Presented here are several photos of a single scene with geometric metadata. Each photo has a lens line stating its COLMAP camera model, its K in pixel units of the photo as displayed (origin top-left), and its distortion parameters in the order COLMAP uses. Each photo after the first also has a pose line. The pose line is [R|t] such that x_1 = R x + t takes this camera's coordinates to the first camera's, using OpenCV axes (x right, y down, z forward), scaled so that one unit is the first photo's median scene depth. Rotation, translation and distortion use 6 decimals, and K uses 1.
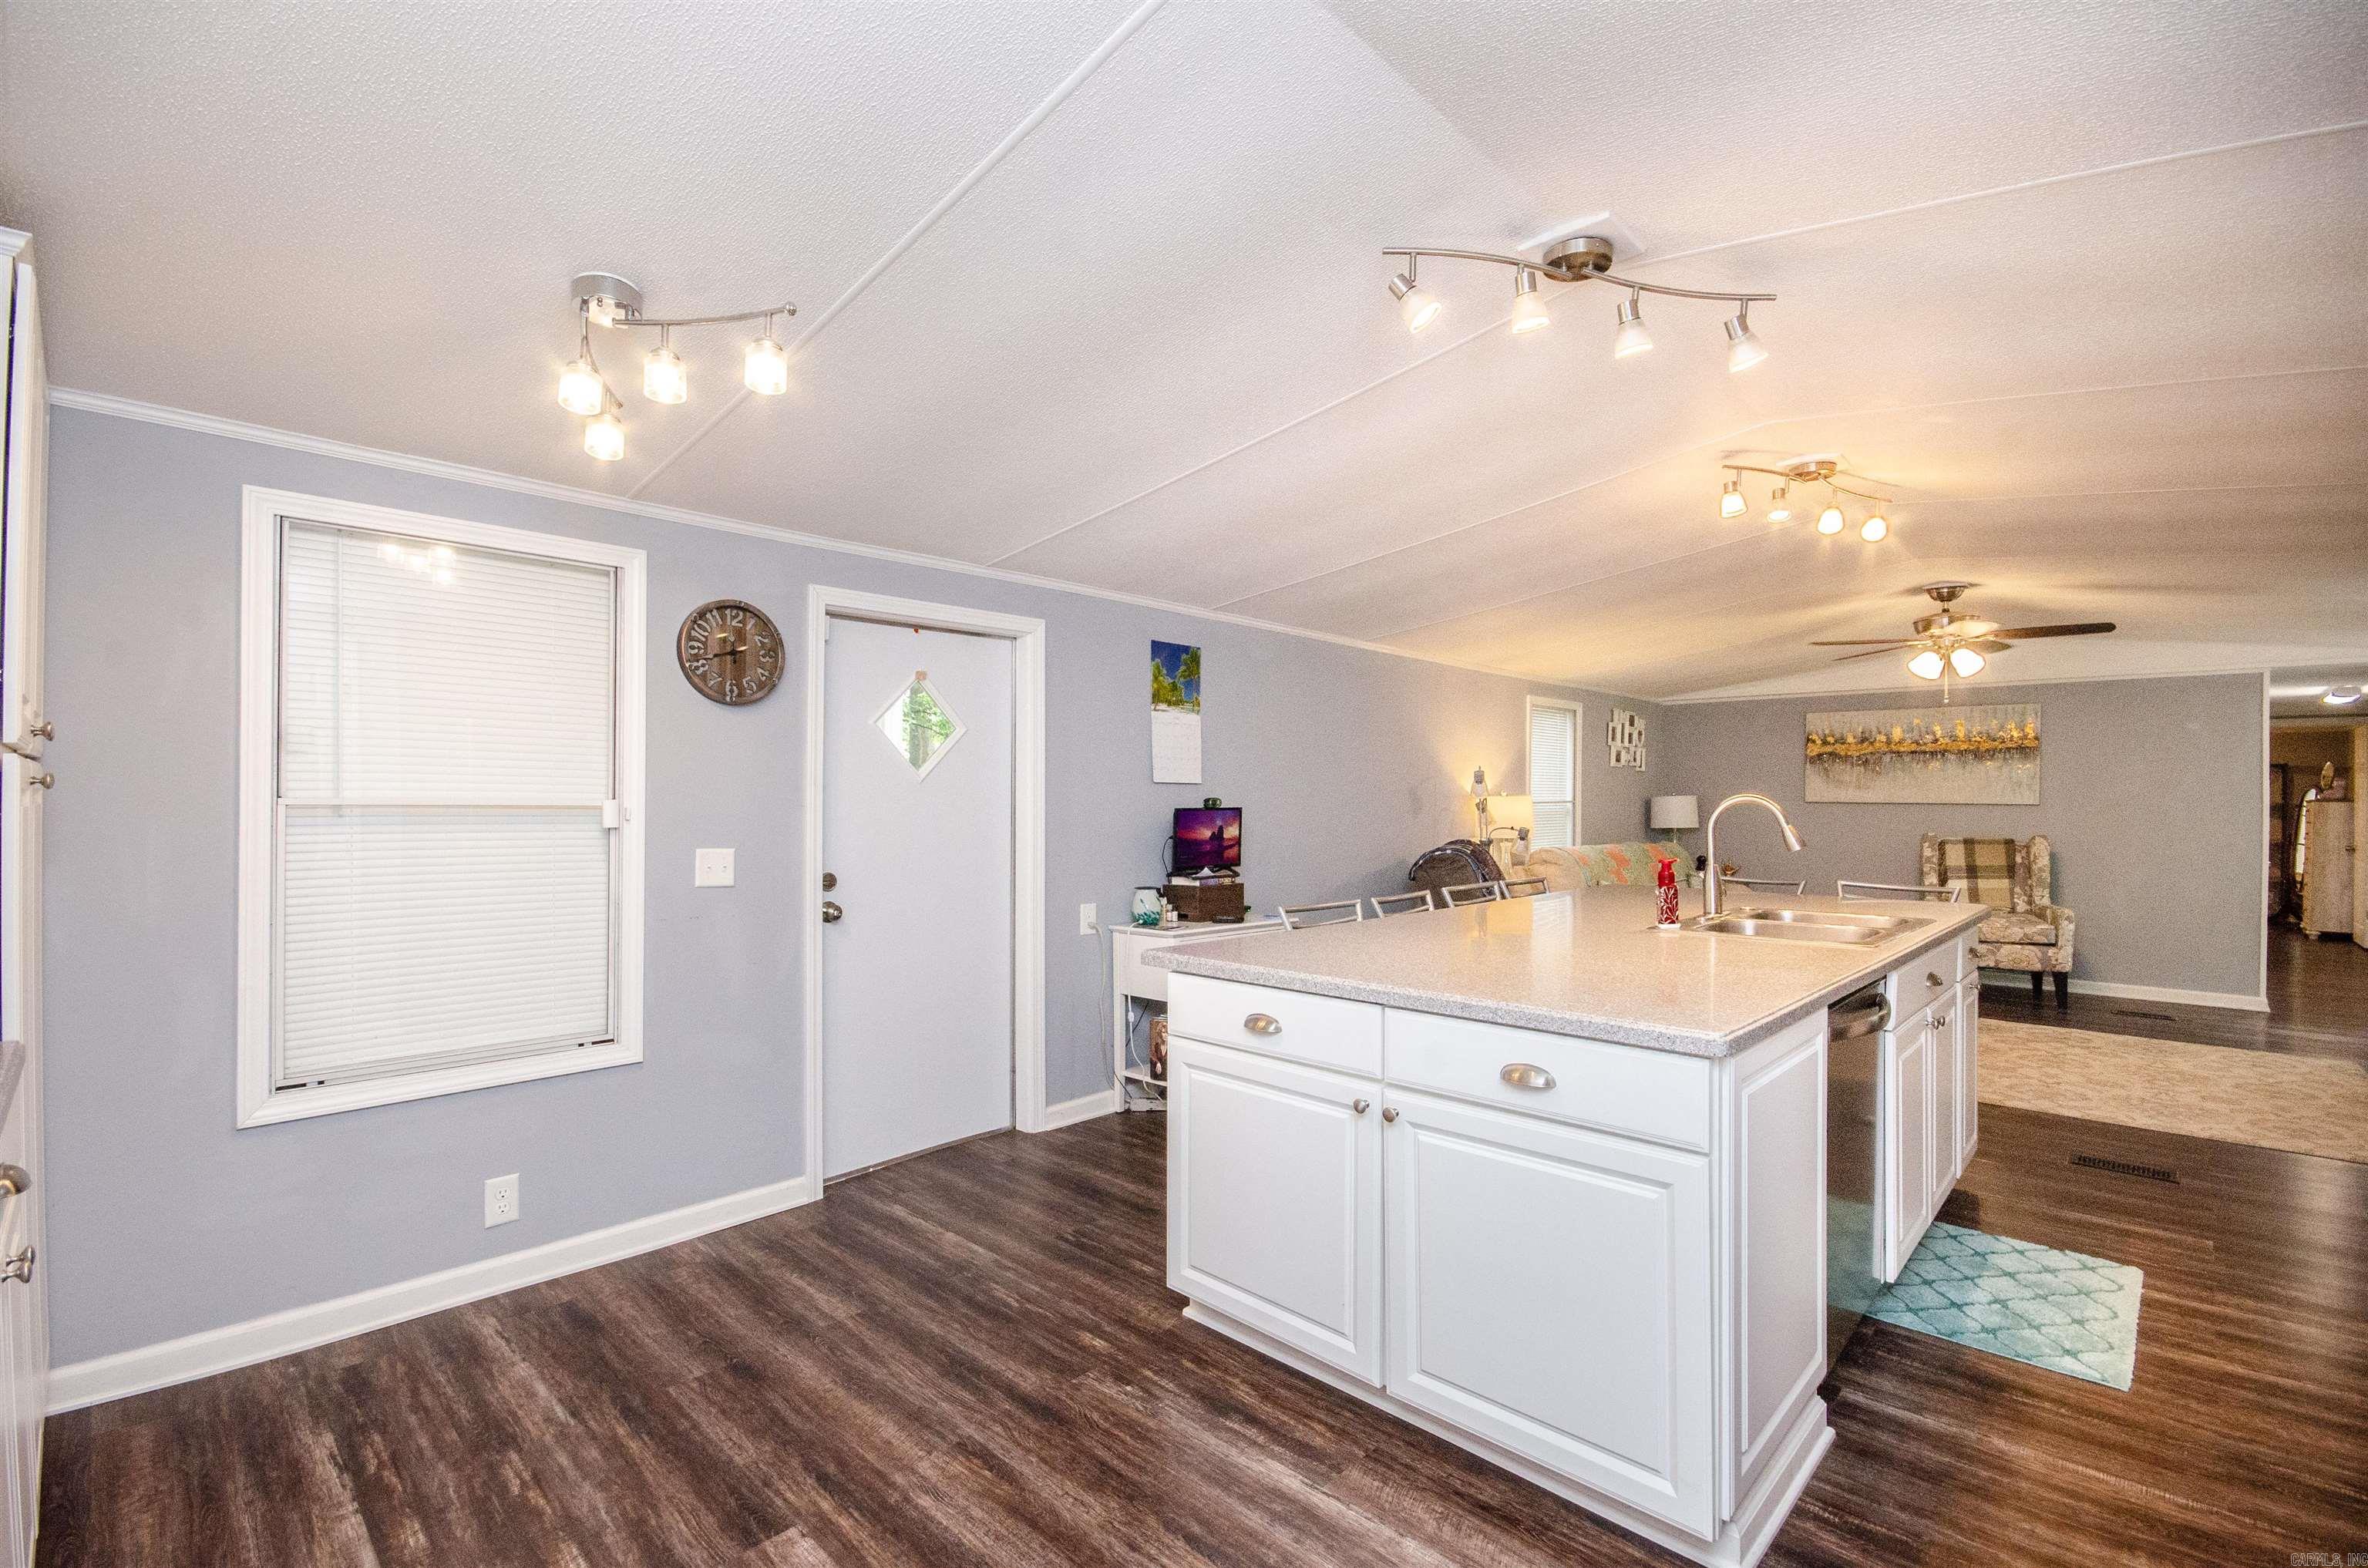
lens RADIAL K [[1051.3, 0, 1172.6], [0, 1051.3, 804.2], [0, 0, 1]] dist [0.052954, -0.038008]
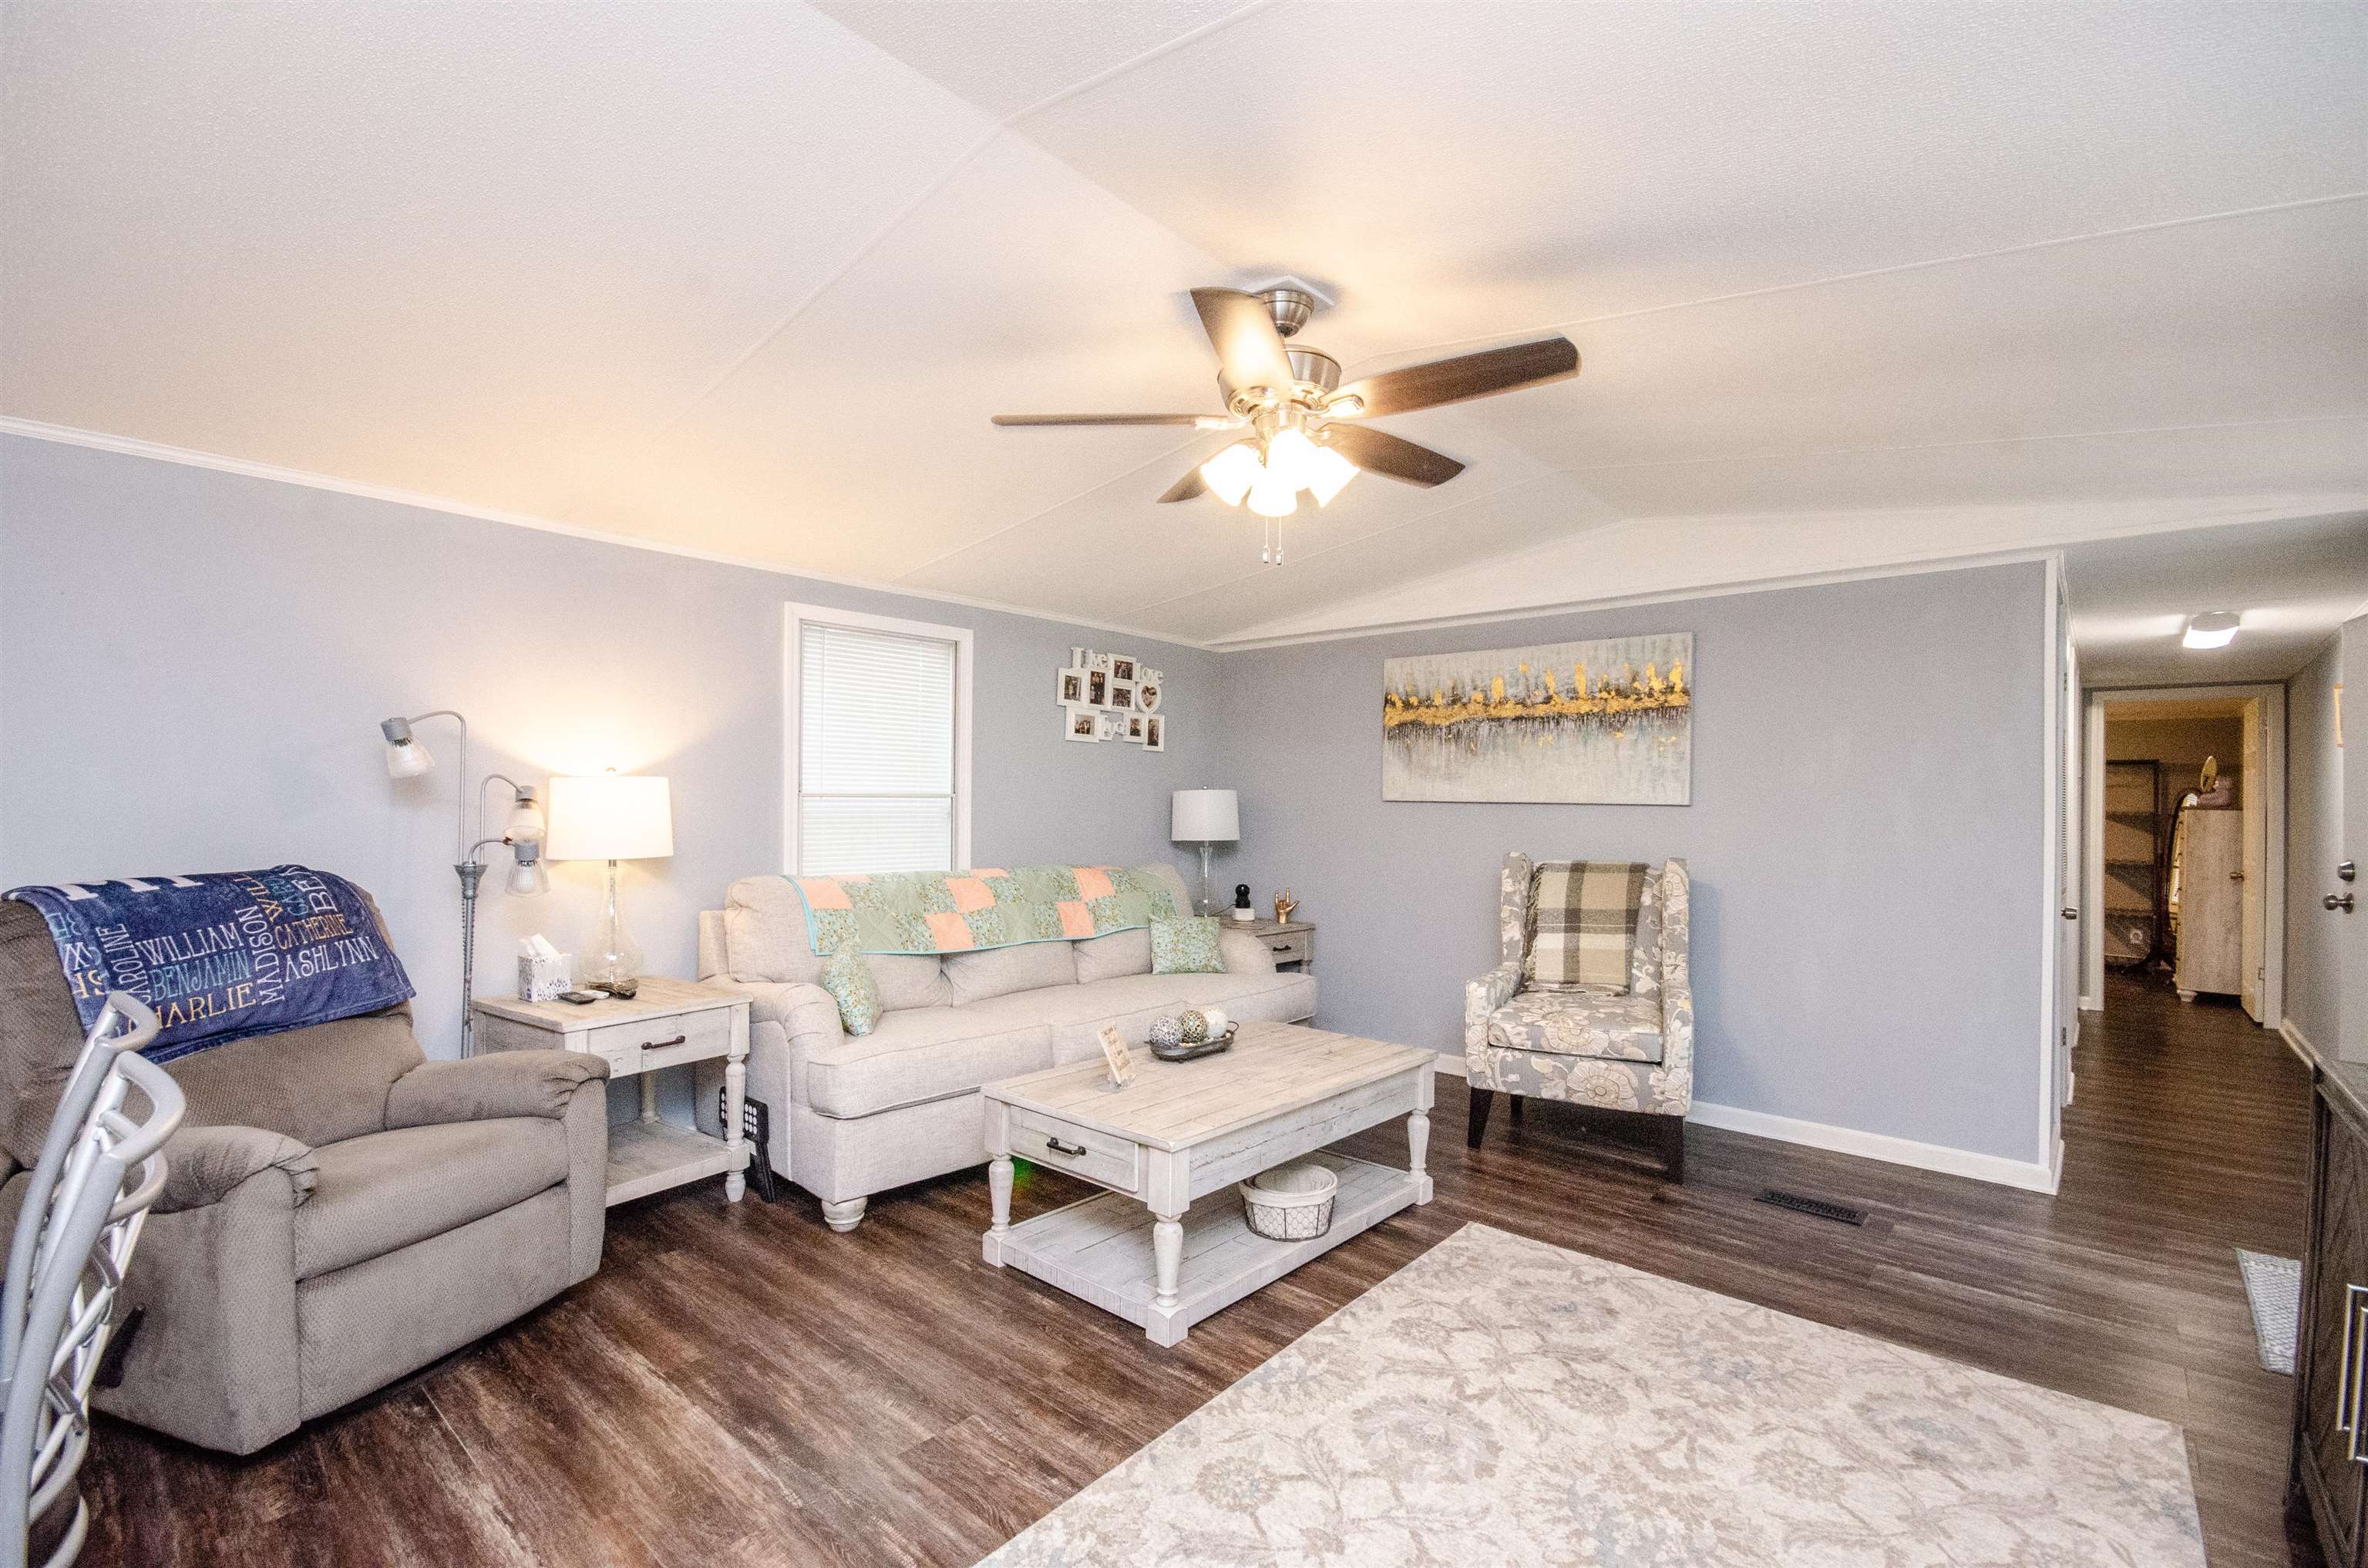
lens RADIAL K [[1036.4, 0, 1147.4], [0, 1036.4, 804.4], [0, 0, 1]] dist [-0.029898, 0.000039]
pose [[0.999959, 0.007450, -0.005130, 0.491042], [-0.007486, 0.999948, -0.006942, 0.005865], [0.005078, 0.006980, 0.999963, 0.417437]]
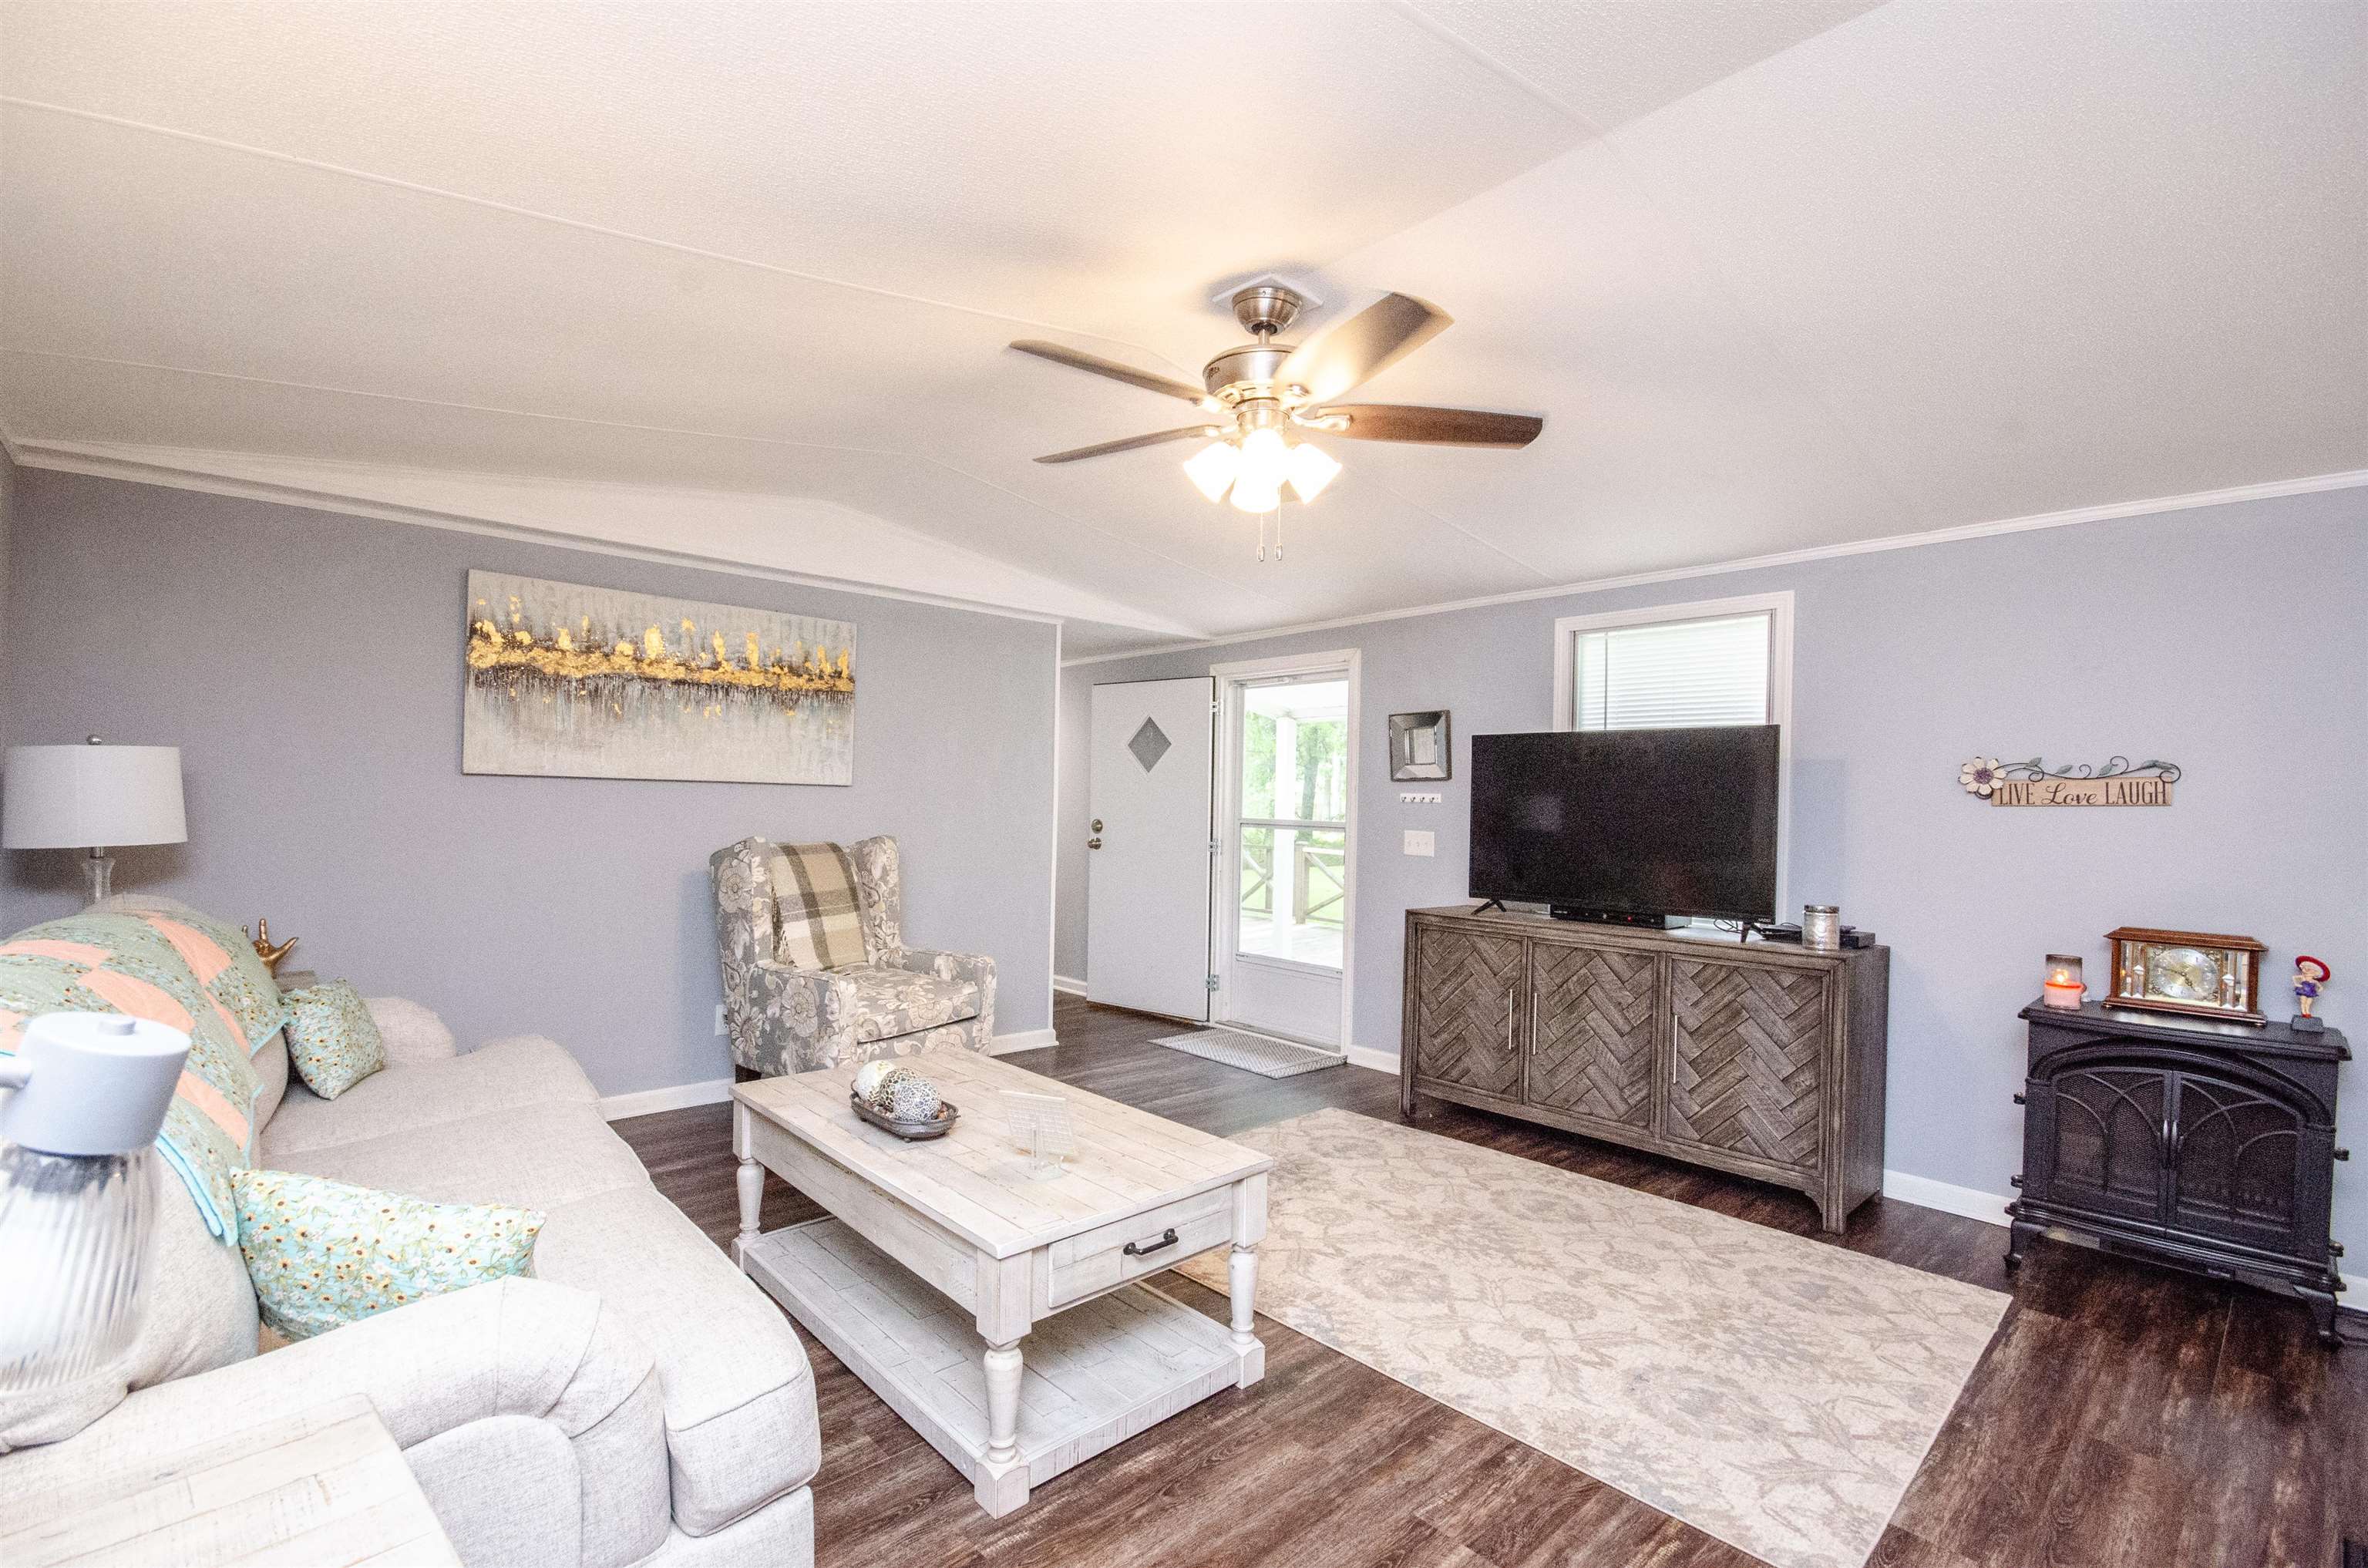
lens RADIAL K [[1055.3, 0, 1170.4], [0, 1055.3, 794.5], [0, 0, 1]] dist [0.000851, -0.006903]
pose [[0.082063, 0.001523, 0.996626, 0.202672], [-0.011705, 0.999931, -0.000564, 0.003668], [-0.996558, -0.011619, 0.082075, 0.726979]]
